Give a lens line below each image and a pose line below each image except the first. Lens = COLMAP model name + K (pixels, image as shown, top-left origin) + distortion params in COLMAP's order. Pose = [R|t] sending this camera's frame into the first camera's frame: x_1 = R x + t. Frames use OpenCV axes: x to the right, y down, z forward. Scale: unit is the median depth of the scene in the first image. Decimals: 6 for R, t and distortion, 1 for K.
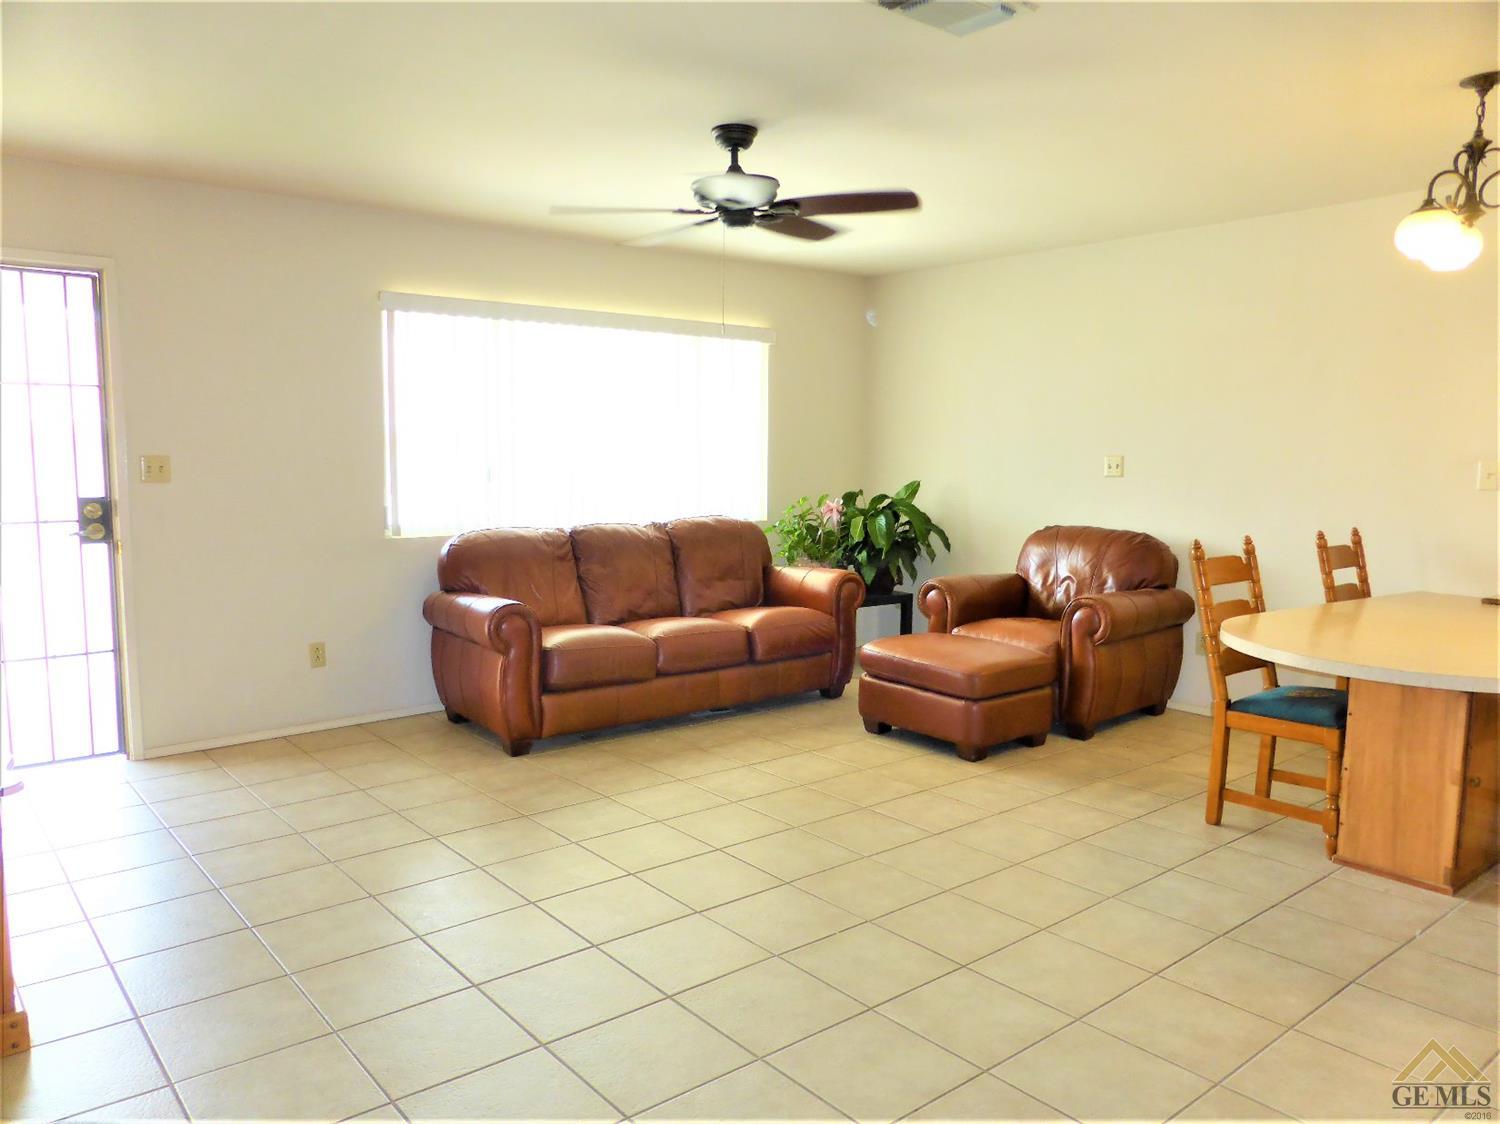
lens RADIAL K [[1095.3, 0, 742.5], [0, 1095.3, 577.5], [0, 0, 1]] dist [-0.057224, 0.075197]
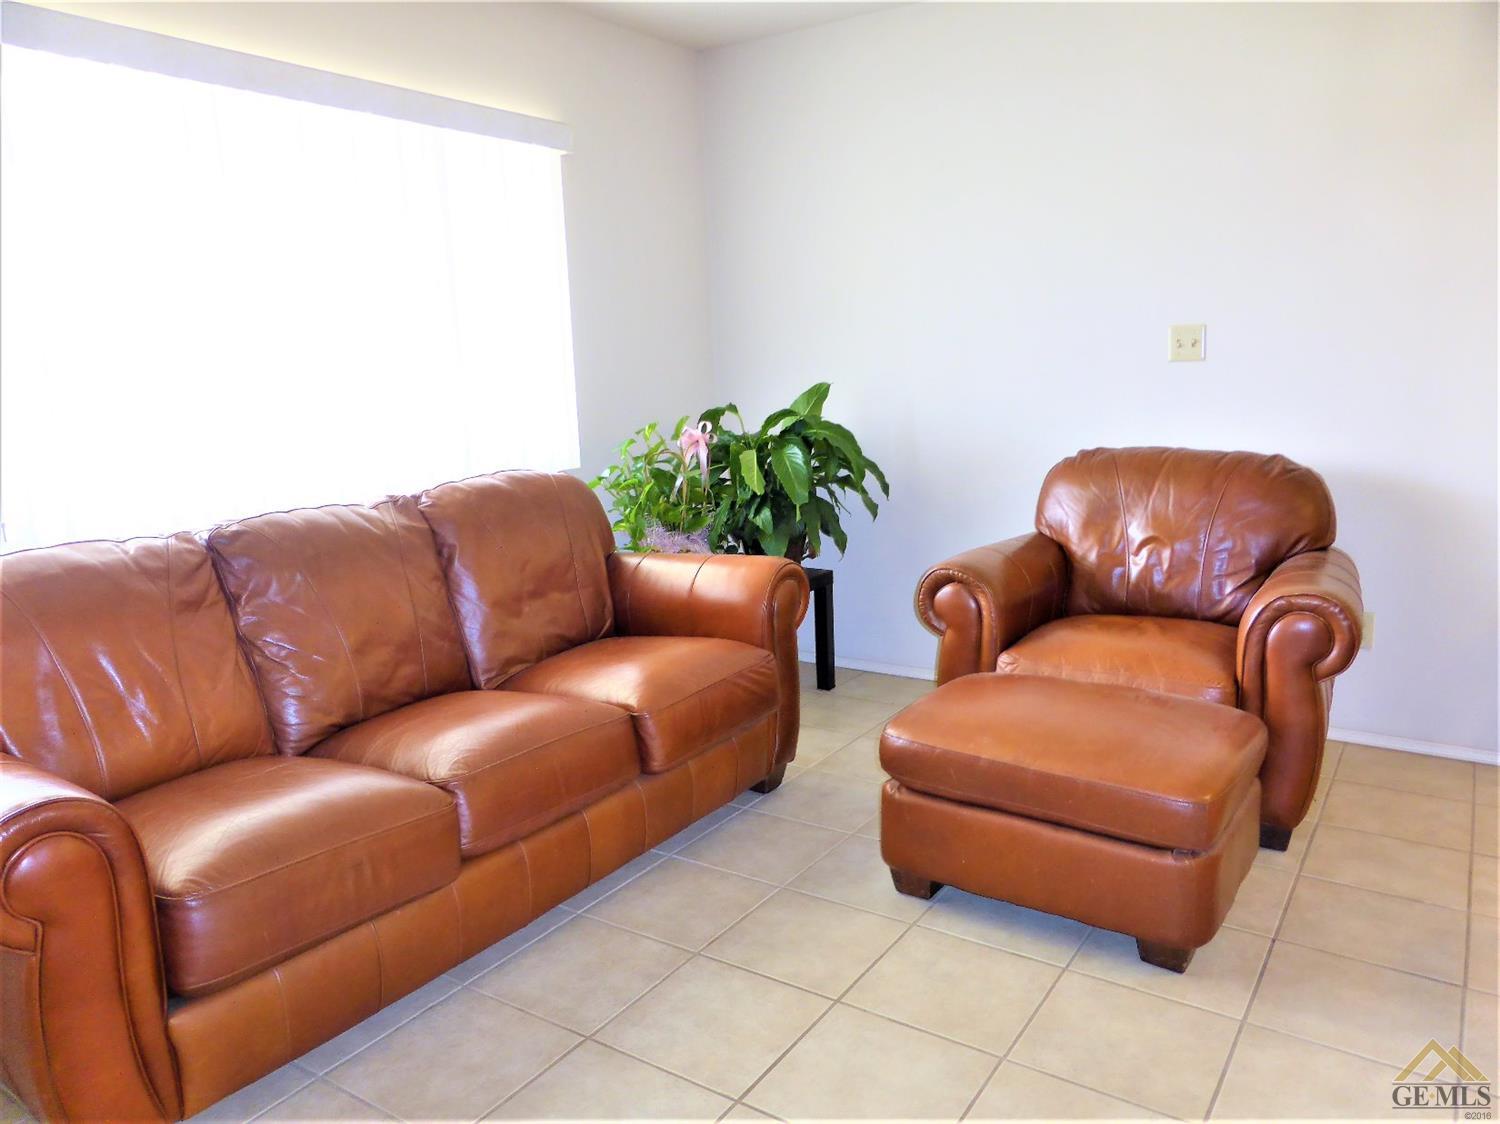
lens RADIAL K [[1095.3, 0, 754.5], [0, 1095.3, 565.6], [0, 0, 1]] dist [-0.057224, 0.075197]
pose [[0.954174, -0.095857, 0.283485, -0.067504], [0.074389, 0.993551, 0.085575, -0.049261], [-0.289860, -0.060565, 0.955151, 0.484916]]
